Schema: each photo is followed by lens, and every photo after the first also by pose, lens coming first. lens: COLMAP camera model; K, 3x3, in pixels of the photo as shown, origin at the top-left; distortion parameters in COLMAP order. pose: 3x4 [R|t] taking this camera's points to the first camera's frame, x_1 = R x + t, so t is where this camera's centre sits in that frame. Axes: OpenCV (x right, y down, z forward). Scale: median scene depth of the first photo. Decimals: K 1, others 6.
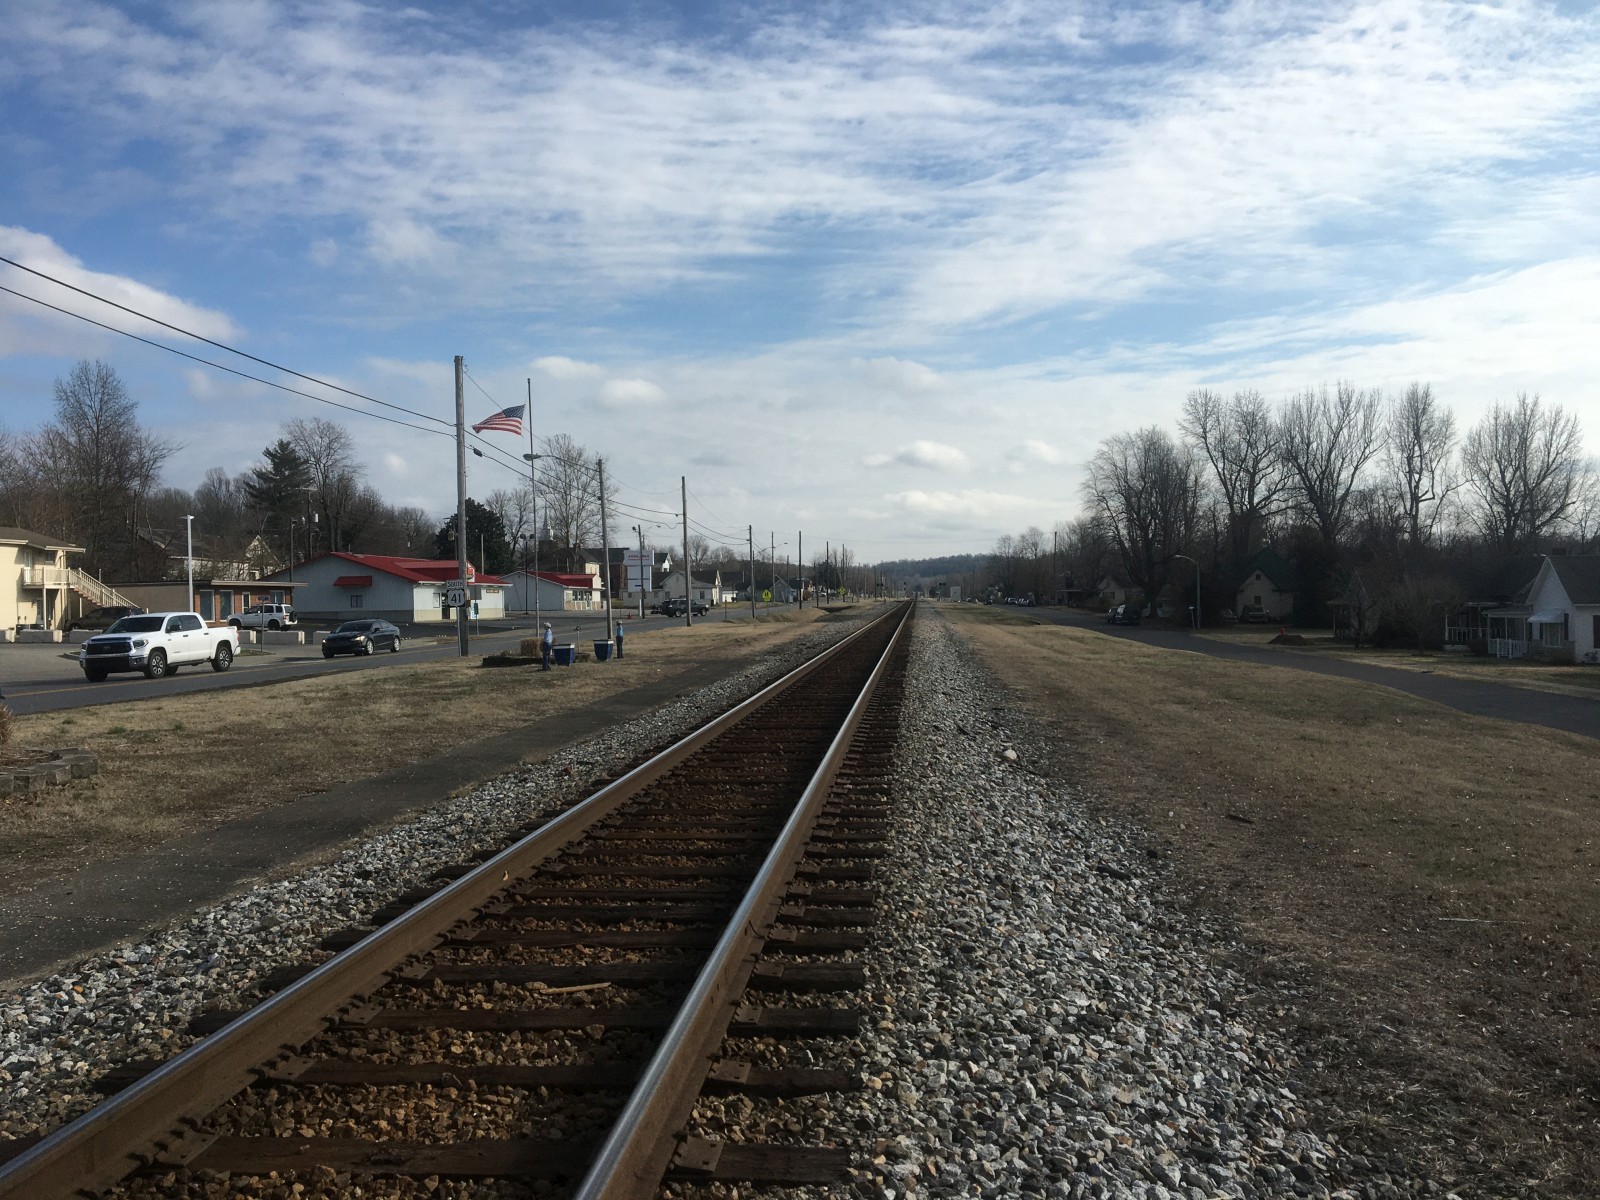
lens RADIAL K [[1363.6, 0, 772.9], [0, 1363.6, 598.6], [0, 0, 1]] dist [0.074626, -0.133819]
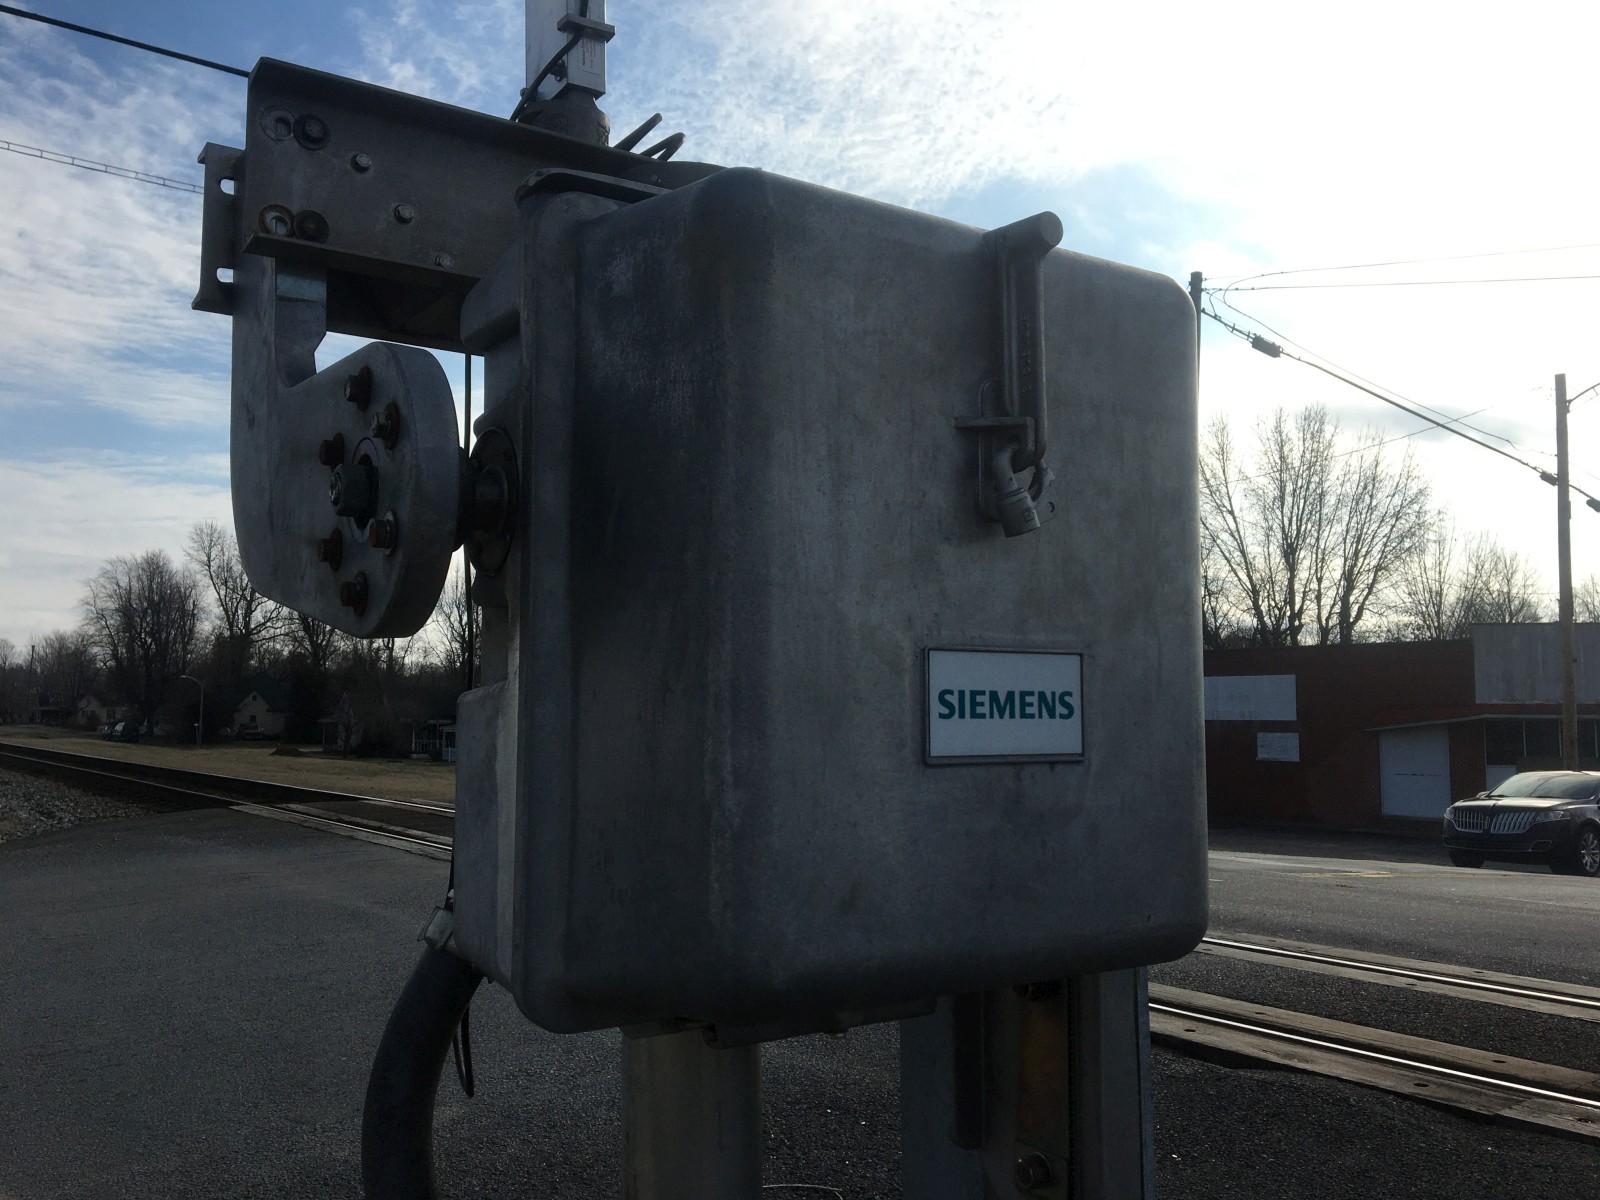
lens RADIAL K [[1363.6, 0, 772.9], [0, 1363.6, 598.6], [0, 0, 1]] dist [0.074626, -0.133819]
pose [[0.757685, 0.069326, 0.648927, -0.044731], [-0.011663, 0.995621, -0.092746, 0.002104], [-0.652516, 0.062704, 0.755176, -0.089645]]
